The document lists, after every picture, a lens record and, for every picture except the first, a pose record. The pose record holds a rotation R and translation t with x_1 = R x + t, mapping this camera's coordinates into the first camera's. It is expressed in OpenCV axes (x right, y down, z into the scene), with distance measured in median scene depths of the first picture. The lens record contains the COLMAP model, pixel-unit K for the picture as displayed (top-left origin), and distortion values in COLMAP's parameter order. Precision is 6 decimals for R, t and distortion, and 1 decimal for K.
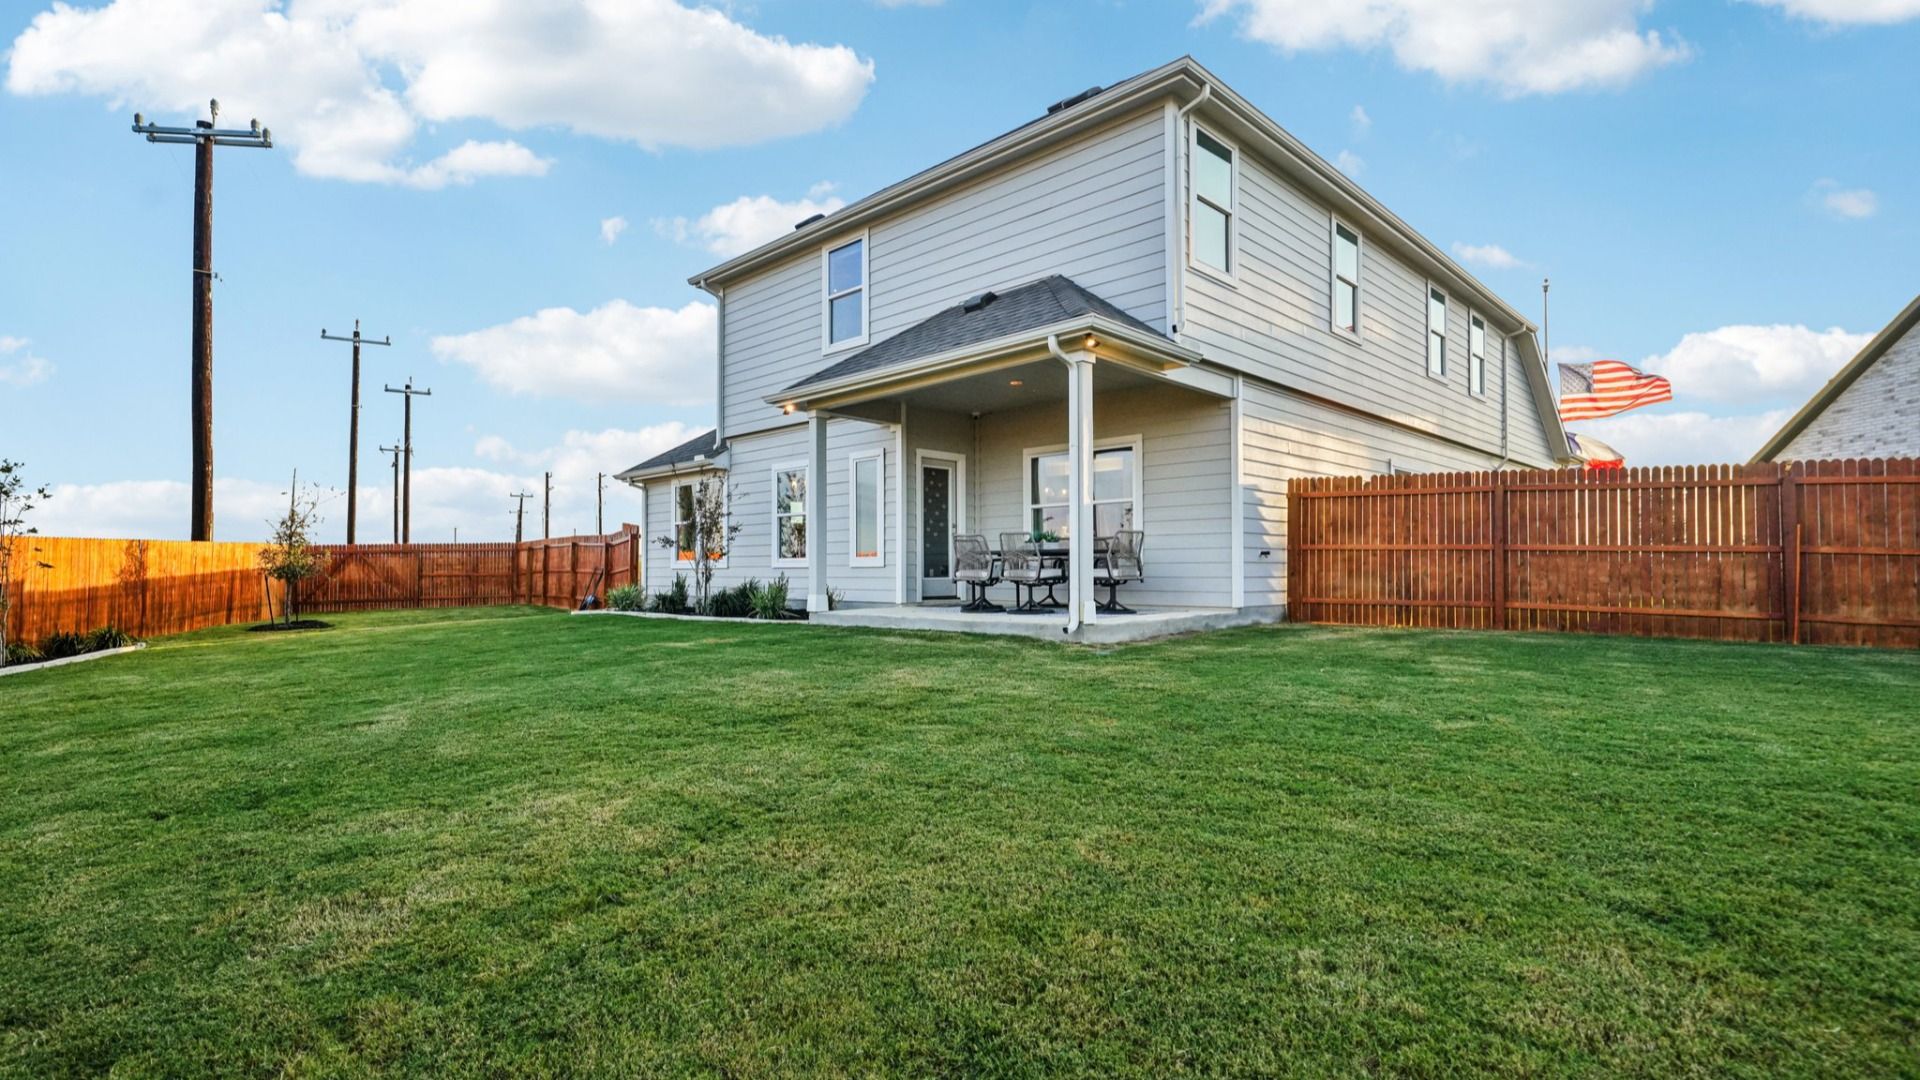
lens RADIAL K [[923.6, 0, 960.0], [0, 923.6, 540.0], [0, 0, 1]] dist [0.003713, 0.000182]
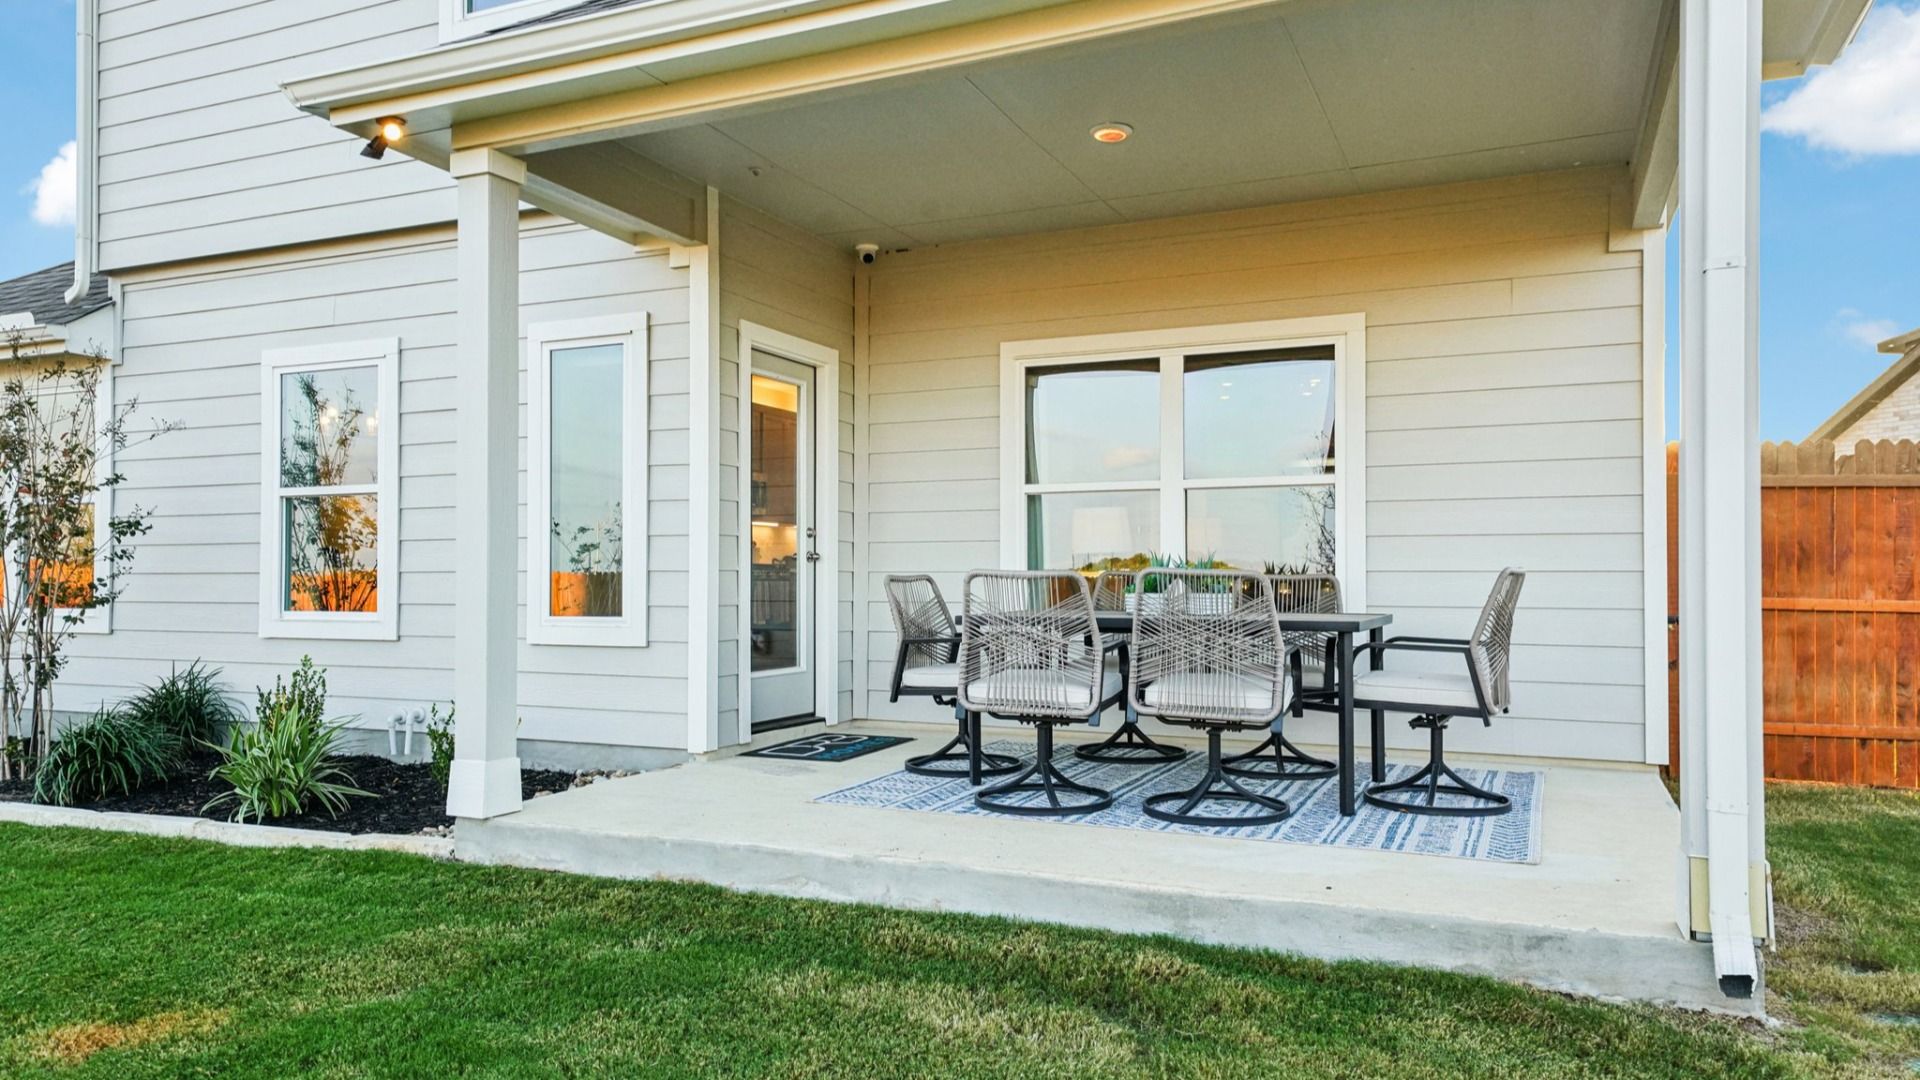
lens RADIAL K [[1300.8, 0, 962.1], [0, 1300.8, 554.9], [0, 0, 1]] dist [0.019912, -0.002119]
pose [[0.936946, 0.012262, 0.349258, -0.137100], [-0.015670, 0.999853, 0.006934, -0.011139], [-0.349121, -0.011969, 0.937001, 0.468556]]
